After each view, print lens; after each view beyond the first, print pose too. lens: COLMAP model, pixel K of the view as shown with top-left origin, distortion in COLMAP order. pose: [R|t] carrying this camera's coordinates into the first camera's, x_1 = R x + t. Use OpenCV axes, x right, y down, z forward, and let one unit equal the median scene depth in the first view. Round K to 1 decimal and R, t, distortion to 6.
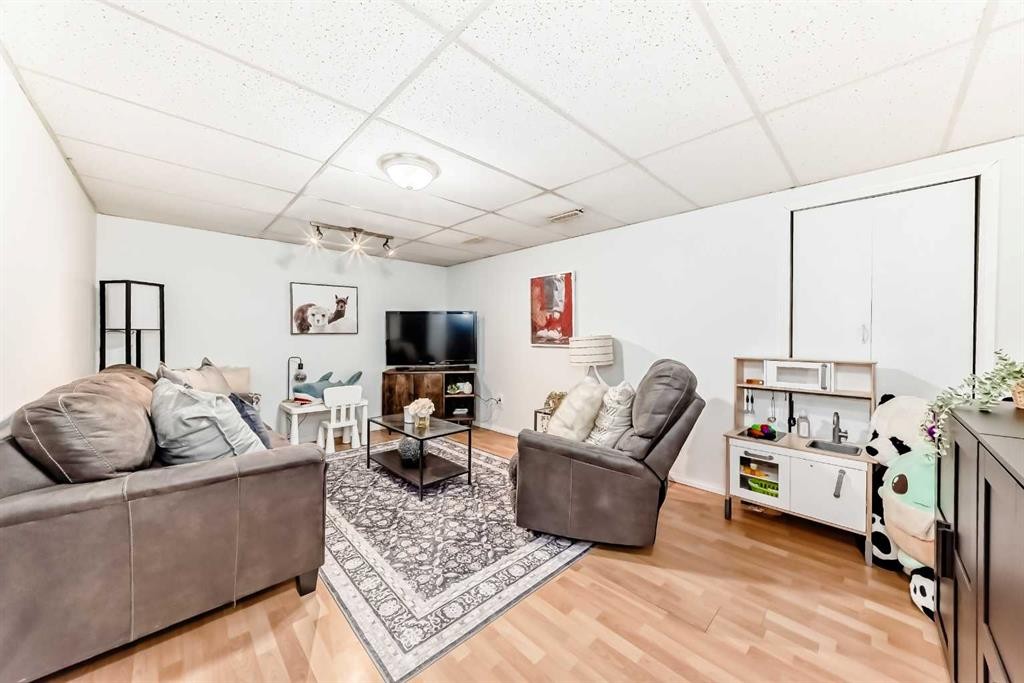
lens RADIAL K [[359.9, 0, 512.5], [0, 359.9, 344.4], [0, 0, 1]] dist [-0.024858, 0.006016]
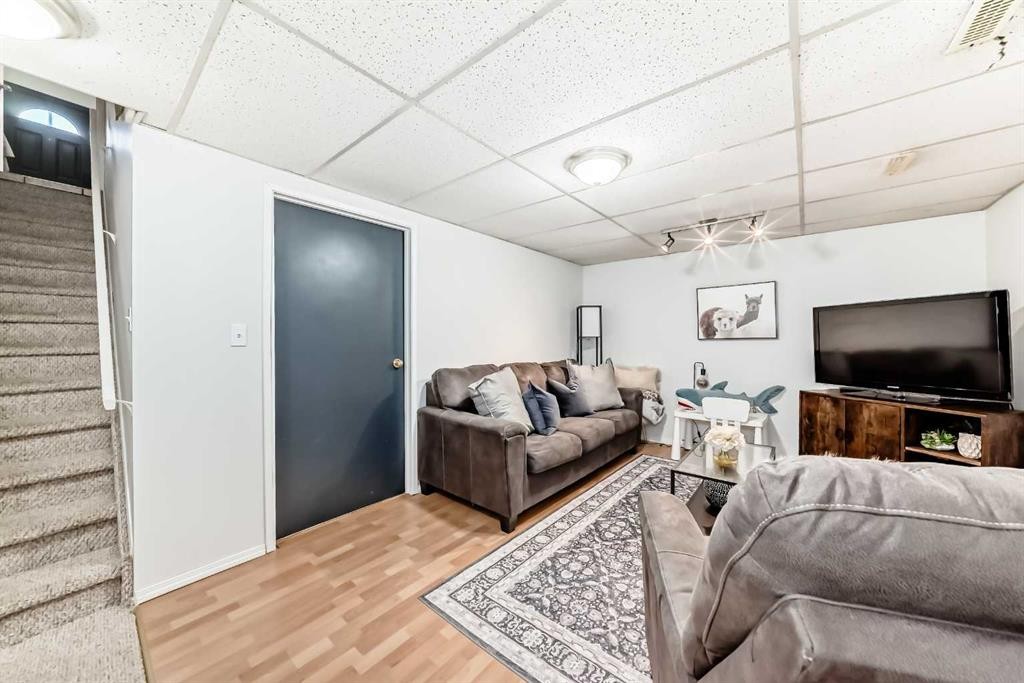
lens RADIAL K [[359.9, 0, 512.5], [0, 359.9, 344.4], [0, 0, 1]] dist [-0.024858, 0.006016]
pose [[0.120125, 0.011916, -0.992687, 0.541215], [-0.024340, 0.999663, 0.009054, -0.018475], [0.992460, 0.023075, 0.120375, 0.590938]]
